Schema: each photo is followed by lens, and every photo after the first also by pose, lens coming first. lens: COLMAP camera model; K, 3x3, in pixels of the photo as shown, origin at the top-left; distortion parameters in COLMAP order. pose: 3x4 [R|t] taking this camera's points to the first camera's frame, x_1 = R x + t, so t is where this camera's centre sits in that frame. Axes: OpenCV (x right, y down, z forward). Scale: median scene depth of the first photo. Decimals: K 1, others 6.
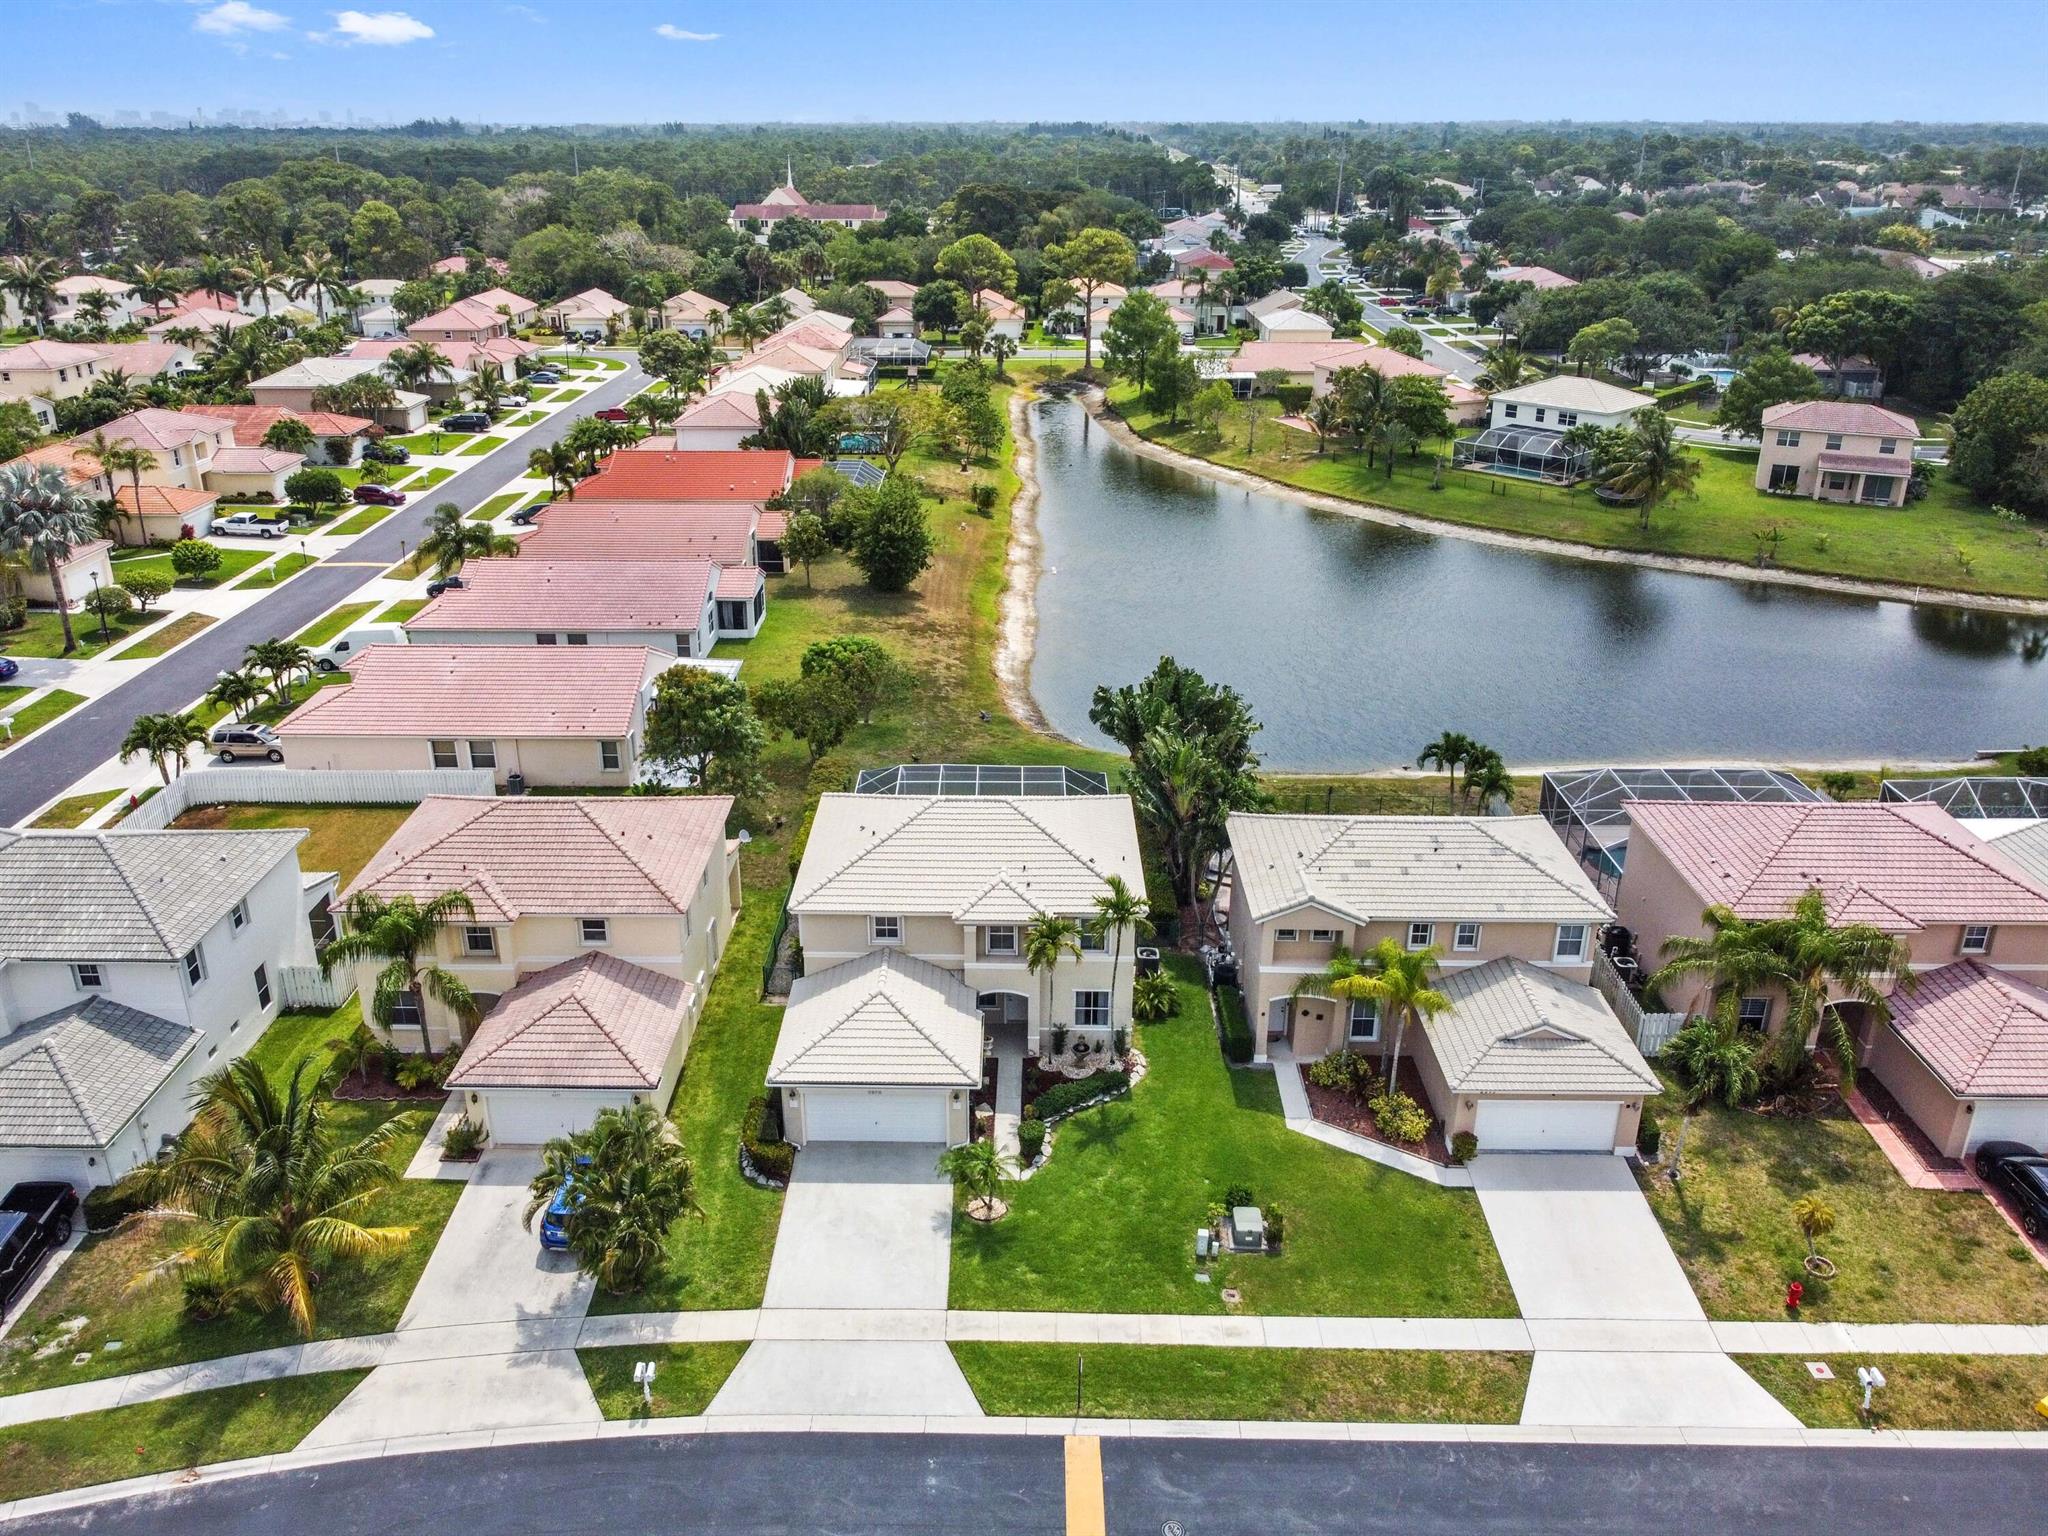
lens RADIAL K [[1576.3, 0, 1019.9], [0, 1576.3, 779.0], [0, 0, 1]] dist [-0.002200, -0.003369]
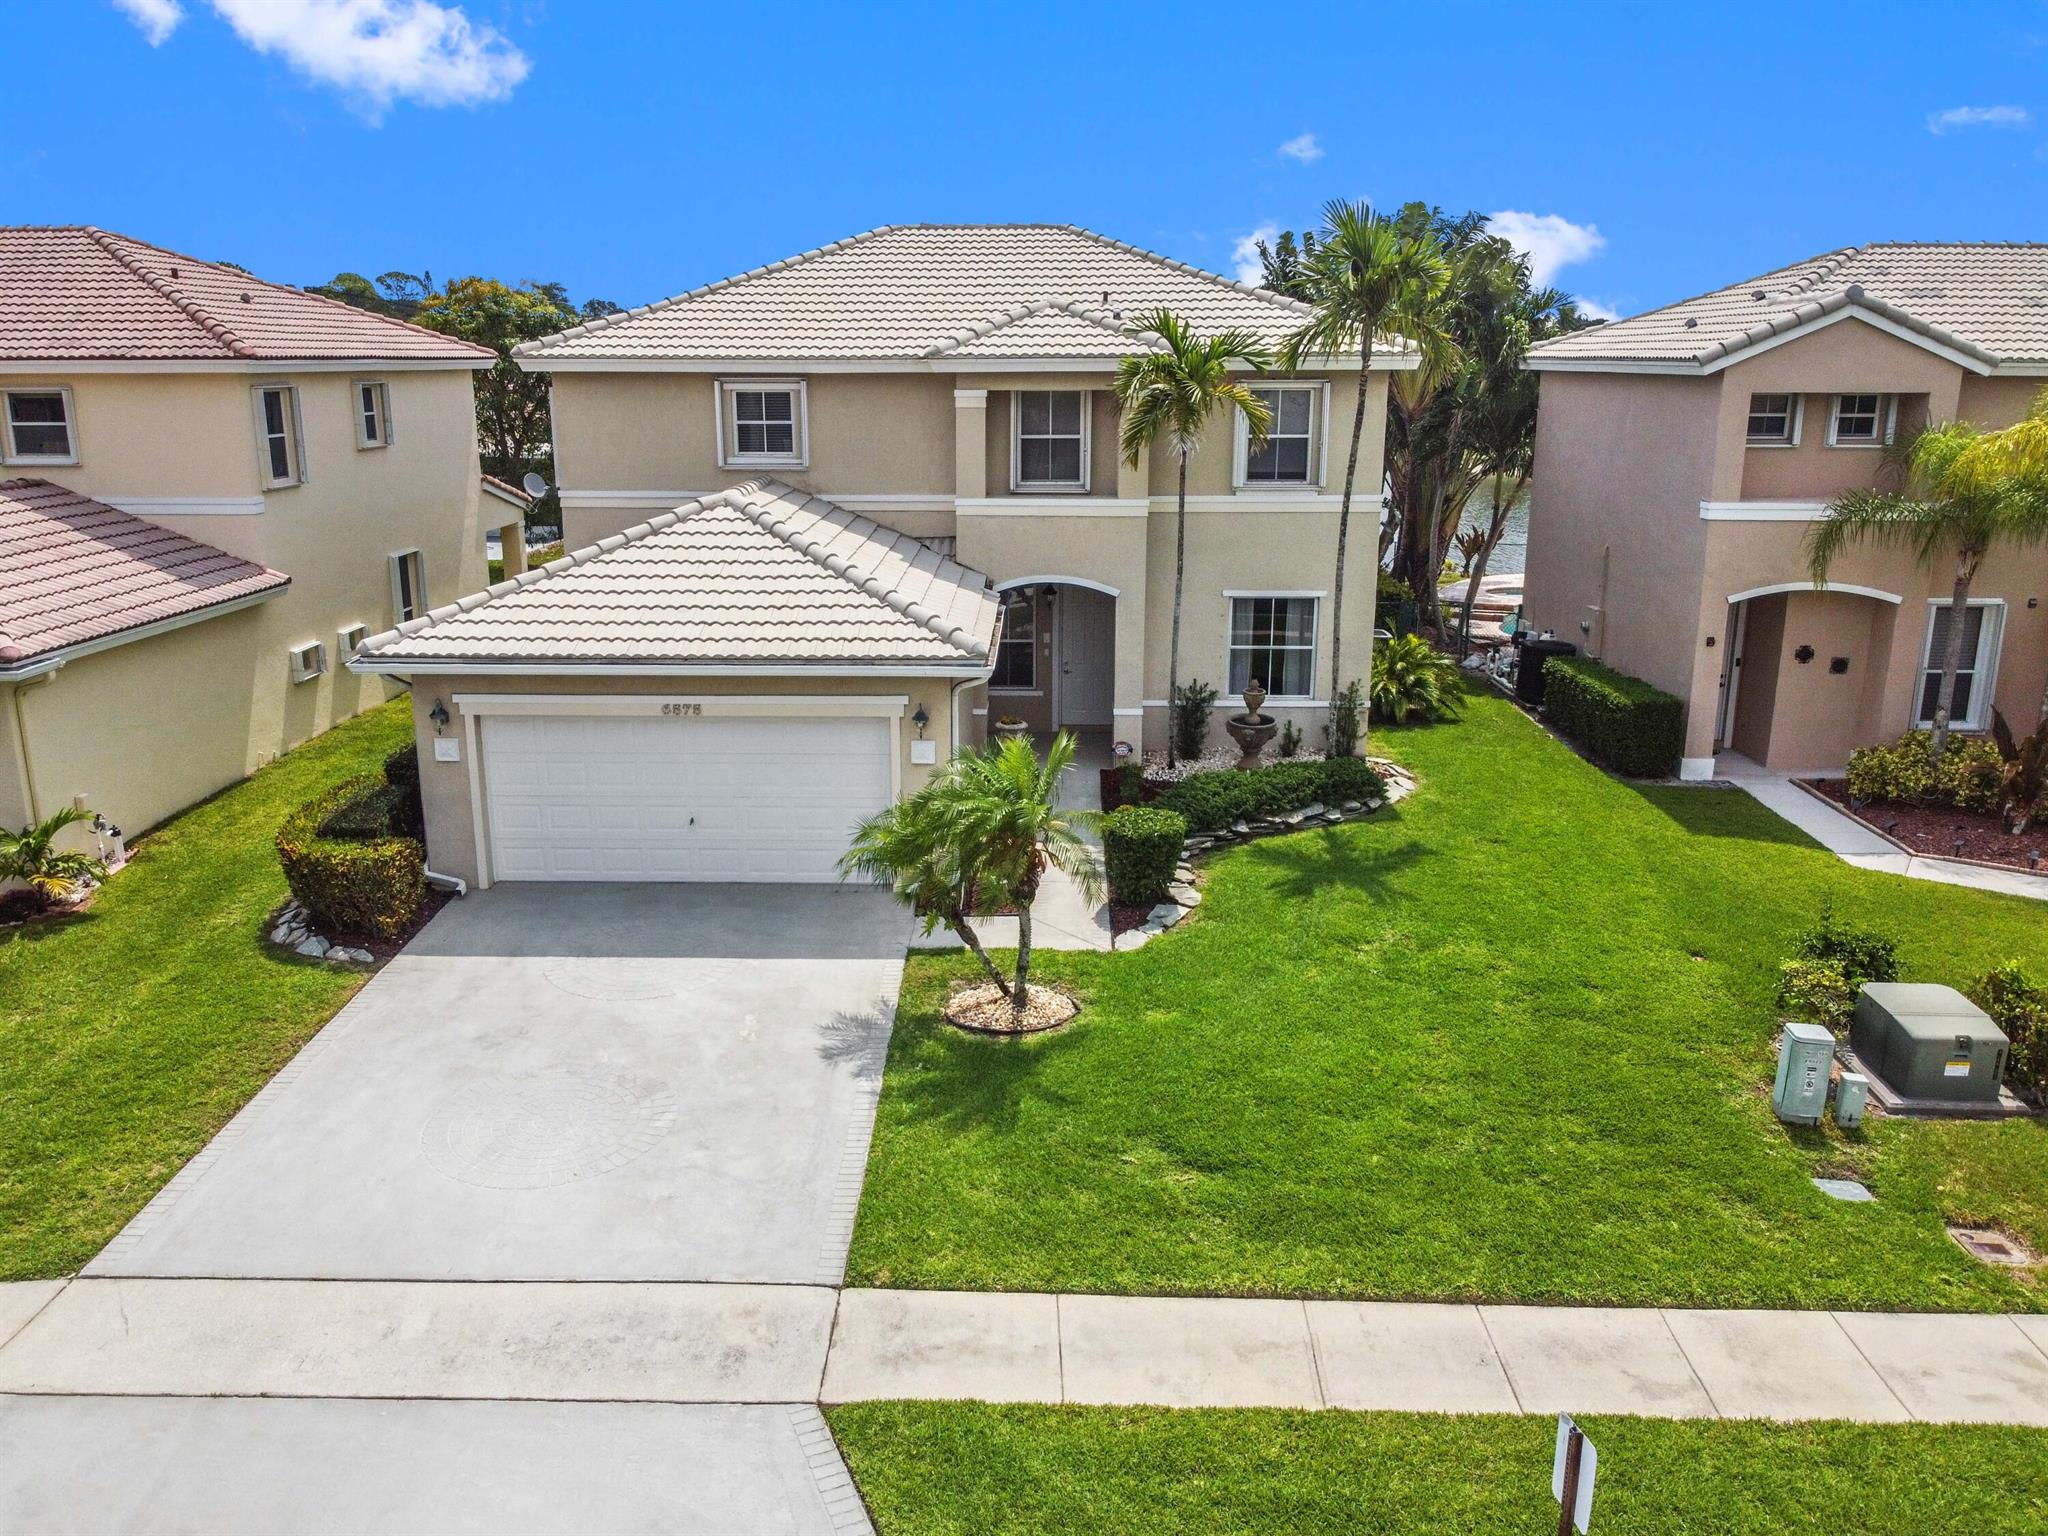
lens RADIAL K [[1576.3, 0, 1022.1], [0, 1576.3, 769.7], [0, 0, 1]] dist [-0.002200, -0.003369]
pose [[0.999888, -0.000137, -0.014987, -0.013195], [-0.001992, 0.989864, -0.142005, 0.252020], [0.014854, 0.142018, 0.989753, 0.647310]]
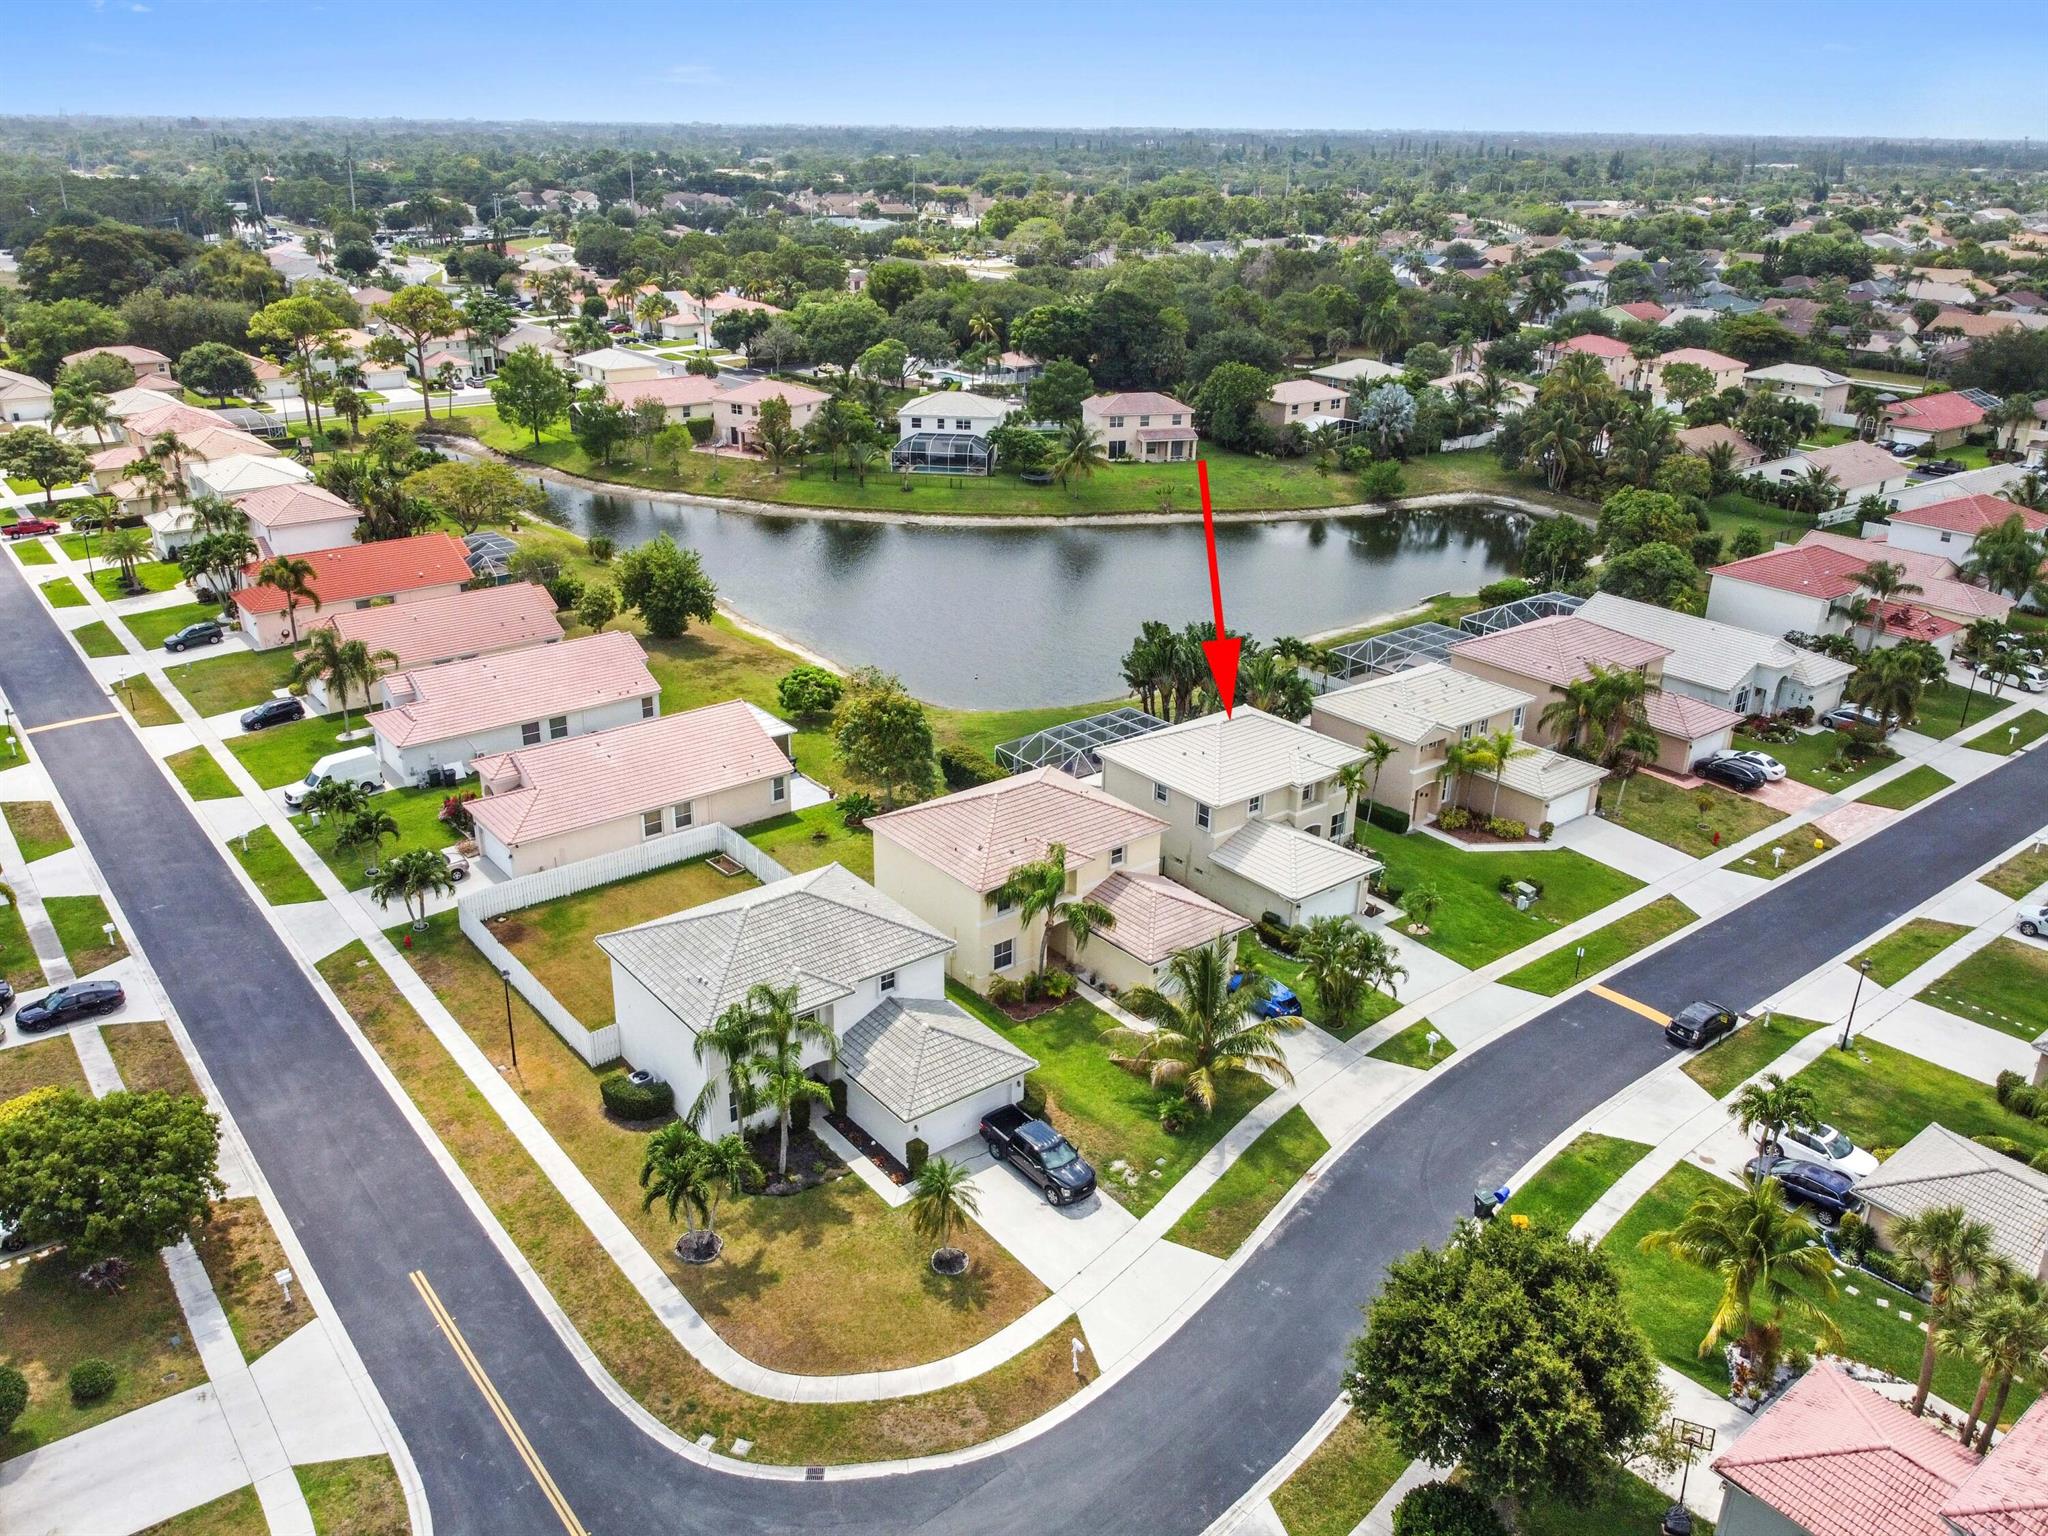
lens RADIAL K [[1576.3, 0, 1018.8], [0, 1576.3, 761.2], [0, 0, 1]] dist [-0.002200, -0.003369]
pose [[0.771369, -0.230472, 0.593189, -1.231187], [0.233961, 0.969542, 0.072459, -0.118780], [-0.591821, 0.082890, 0.801796, -0.114579]]
